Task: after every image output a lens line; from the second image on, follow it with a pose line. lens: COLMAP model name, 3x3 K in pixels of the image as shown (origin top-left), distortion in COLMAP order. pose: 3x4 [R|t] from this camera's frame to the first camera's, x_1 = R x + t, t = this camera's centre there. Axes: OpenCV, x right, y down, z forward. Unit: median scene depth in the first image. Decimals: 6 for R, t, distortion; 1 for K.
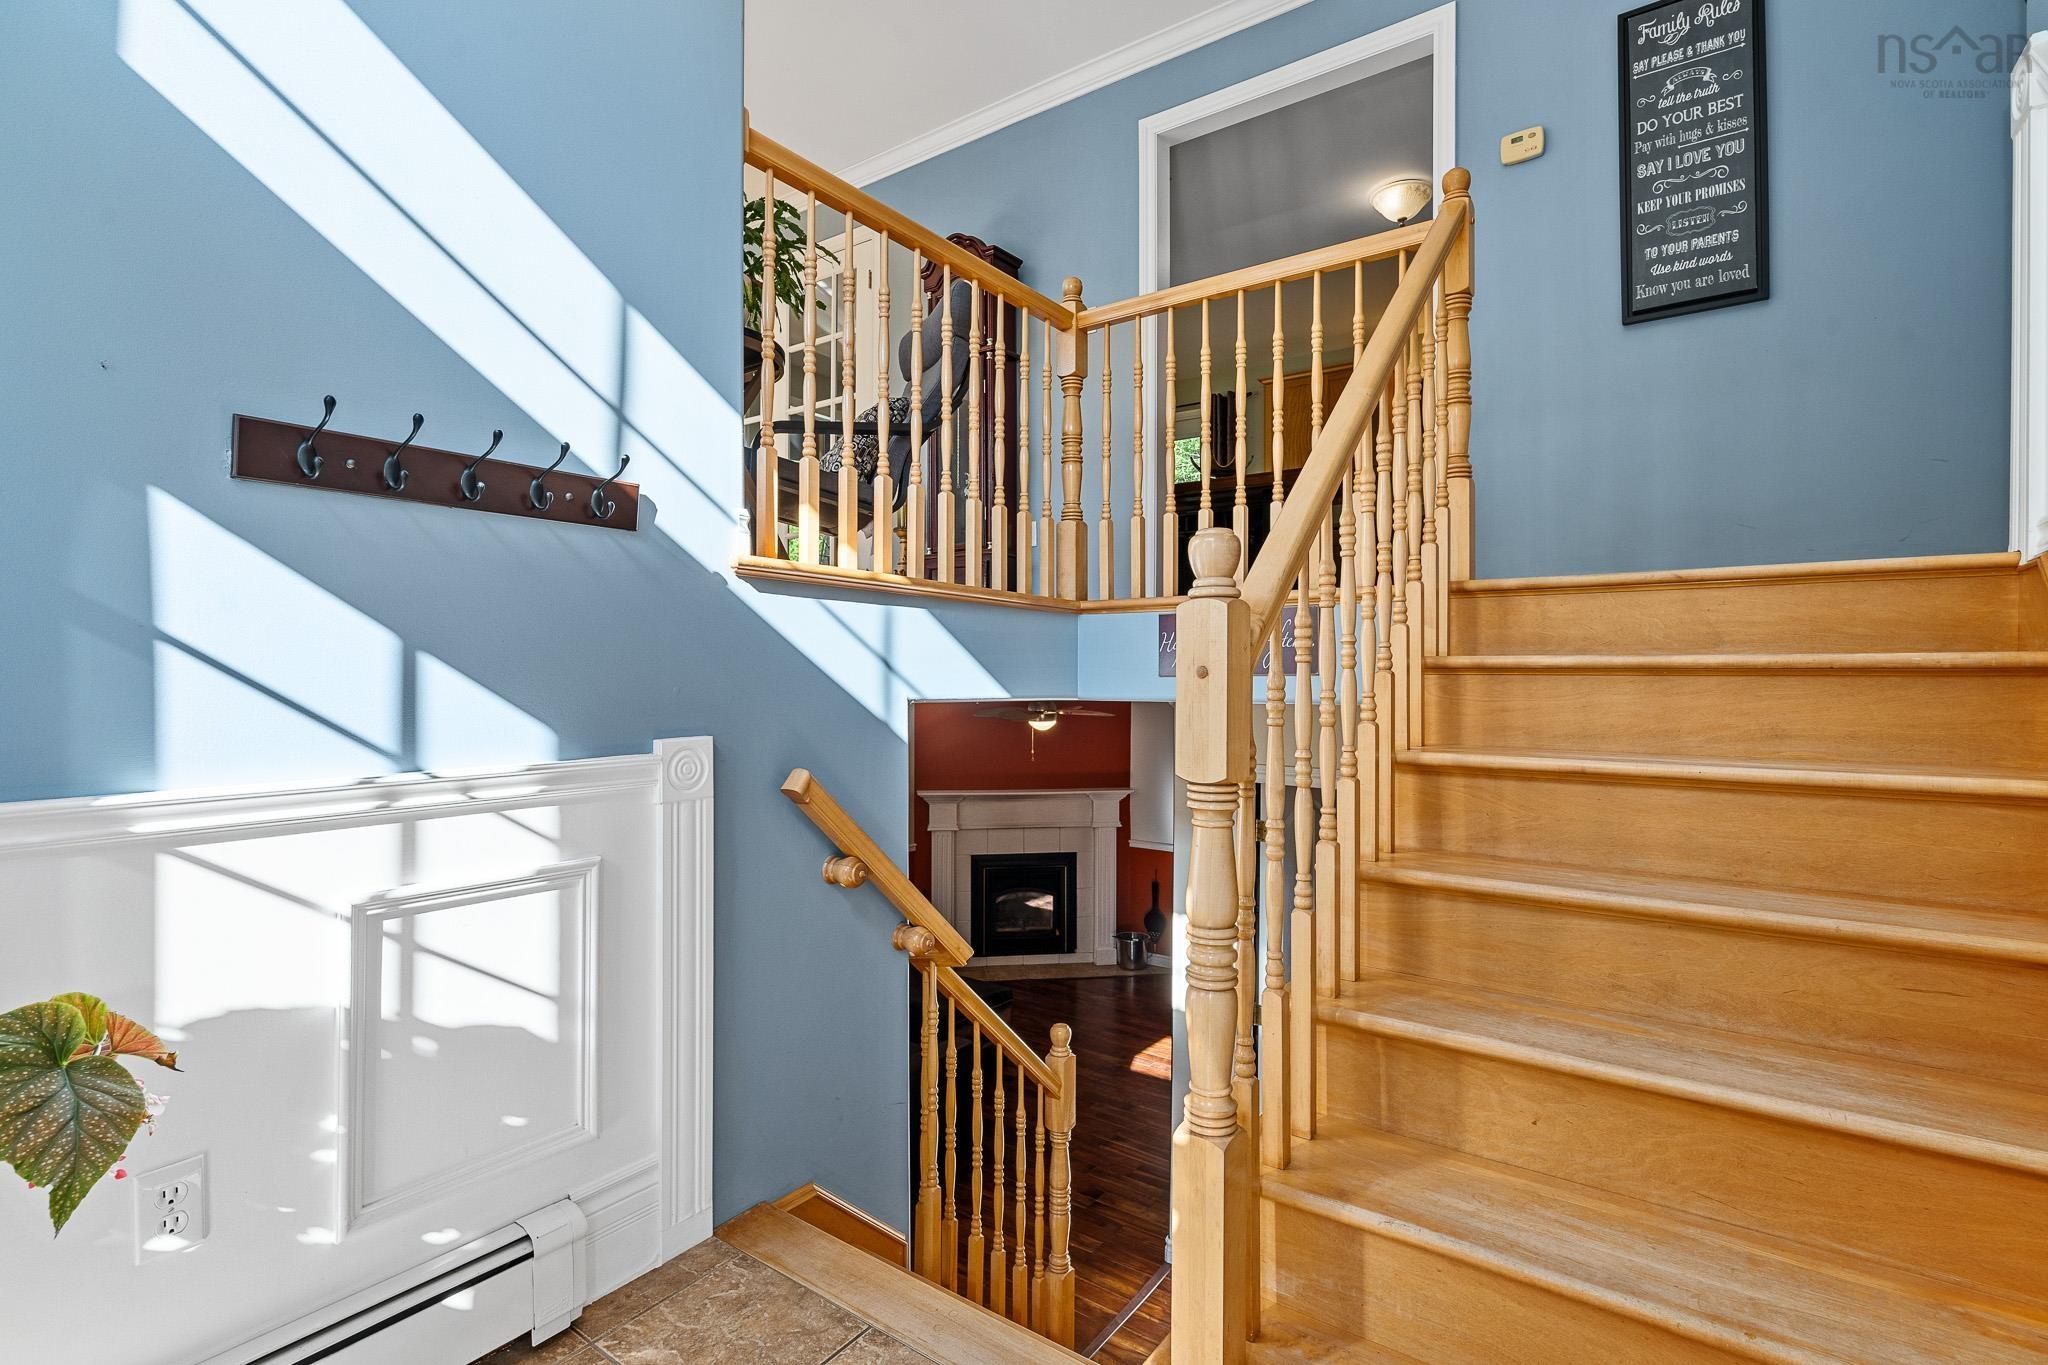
lens RADIAL K [[972.5, 0, 1023.0], [0, 972.5, 677.5], [0, 0, 1]] dist [-0.002394, -0.000450]
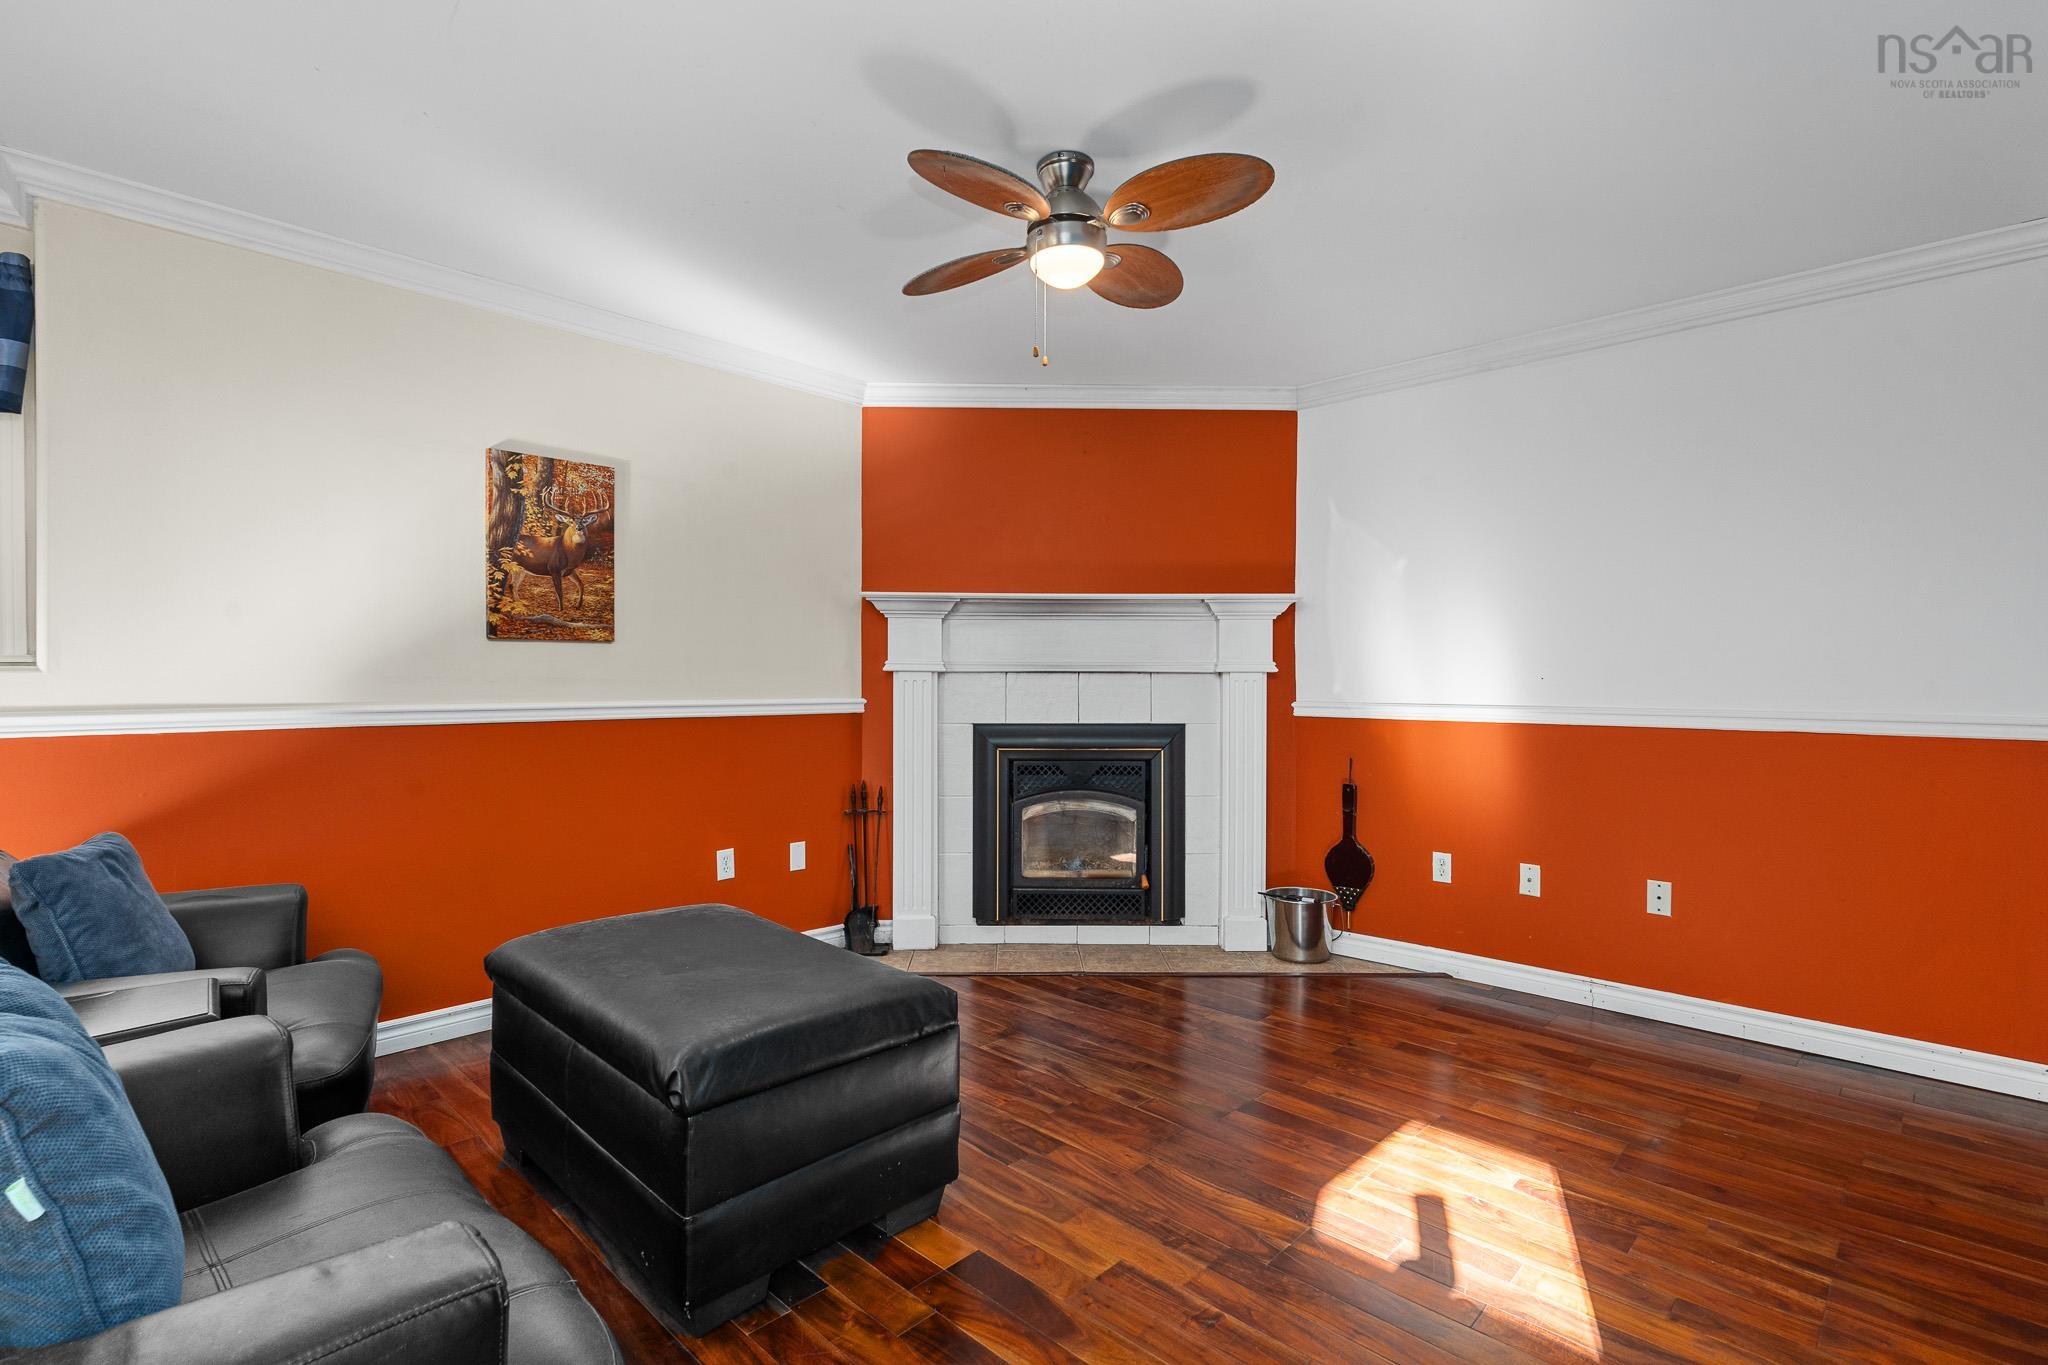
lens RADIAL K [[972.5, 0, 1023.0], [0, 972.5, 677.5], [0, 0, 1]] dist [-0.002394, -0.000450]
pose [[0.989154, -0.000536, -0.146880, 0.048149], [0.001290, 0.999986, 0.005036, 0.159652], [0.146875, -0.005171, 0.989141, 0.513567]]
